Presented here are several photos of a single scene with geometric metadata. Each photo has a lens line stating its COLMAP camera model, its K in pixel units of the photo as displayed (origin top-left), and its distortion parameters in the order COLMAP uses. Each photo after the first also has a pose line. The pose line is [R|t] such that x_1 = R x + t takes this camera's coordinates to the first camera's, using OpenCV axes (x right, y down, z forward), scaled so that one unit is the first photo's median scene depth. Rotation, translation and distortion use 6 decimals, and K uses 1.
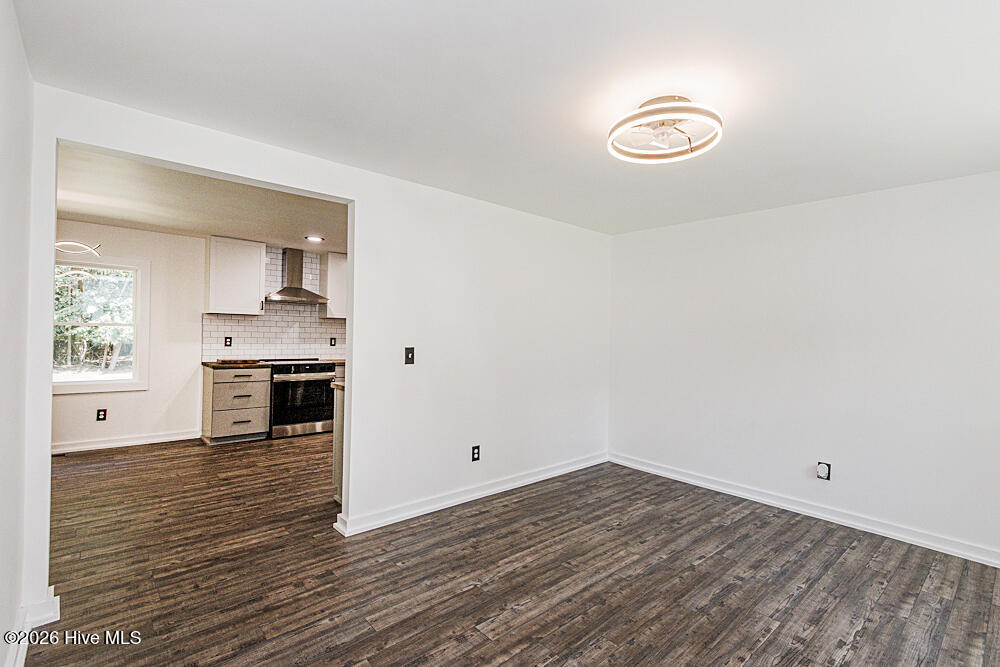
lens RADIAL K [[458.3, 0, 494.7], [0, 458.3, 333.5], [0, 0, 1]] dist [0.005282, -0.000371]
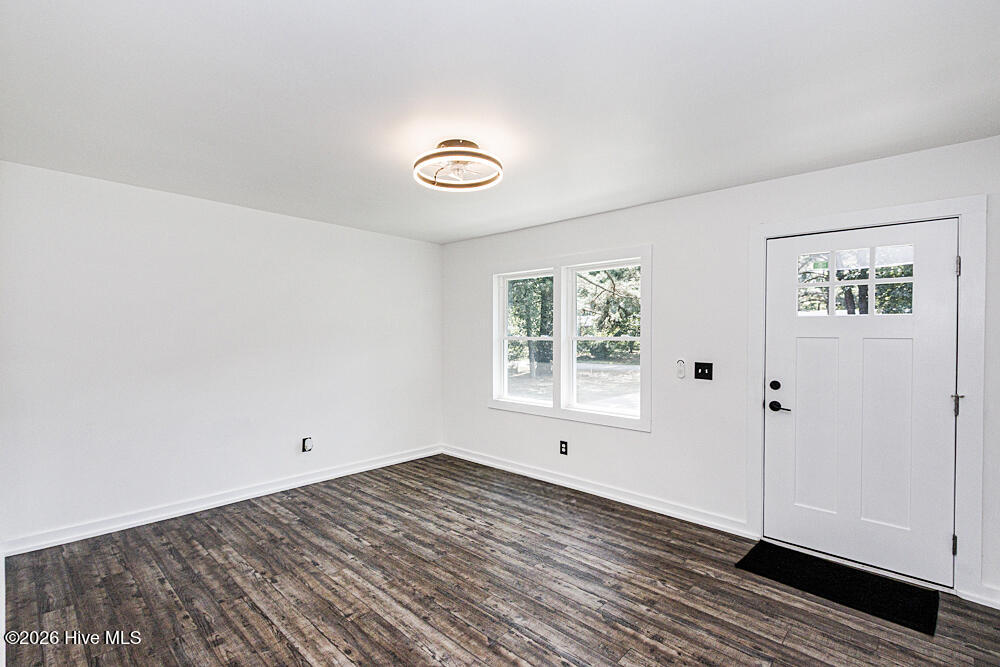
lens RADIAL K [[458.3, 0, 494.7], [0, 458.3, 333.5], [0, 0, 1]] dist [0.005282, -0.000371]
pose [[-0.096949, -0.023048, 0.995022, -0.597754], [-0.003125, 0.999734, 0.022853, -0.021510], [-0.995284, -0.000894, -0.096995, 0.728840]]
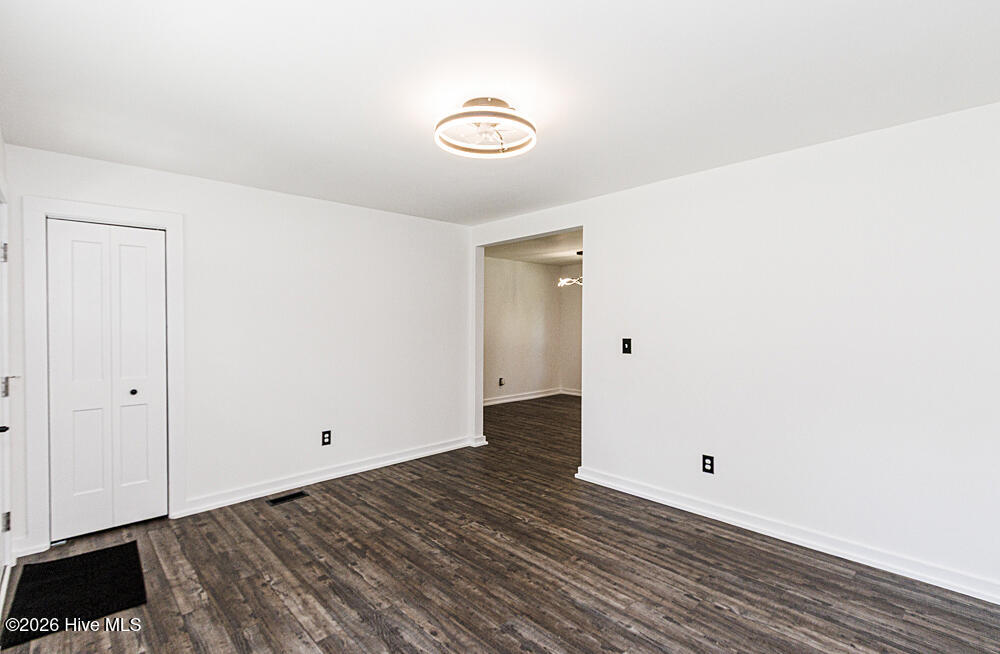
lens RADIAL K [[465.8, 0, 486.6], [0, 465.8, 325.8], [0, 0, 1]] dist [0.003873, -0.000478]
pose [[0.016265, -0.017308, -0.999718, 1.020094], [-0.001866, 0.999848, -0.017341, 0.023213], [0.999866, 0.002147, 0.016231, 0.702980]]
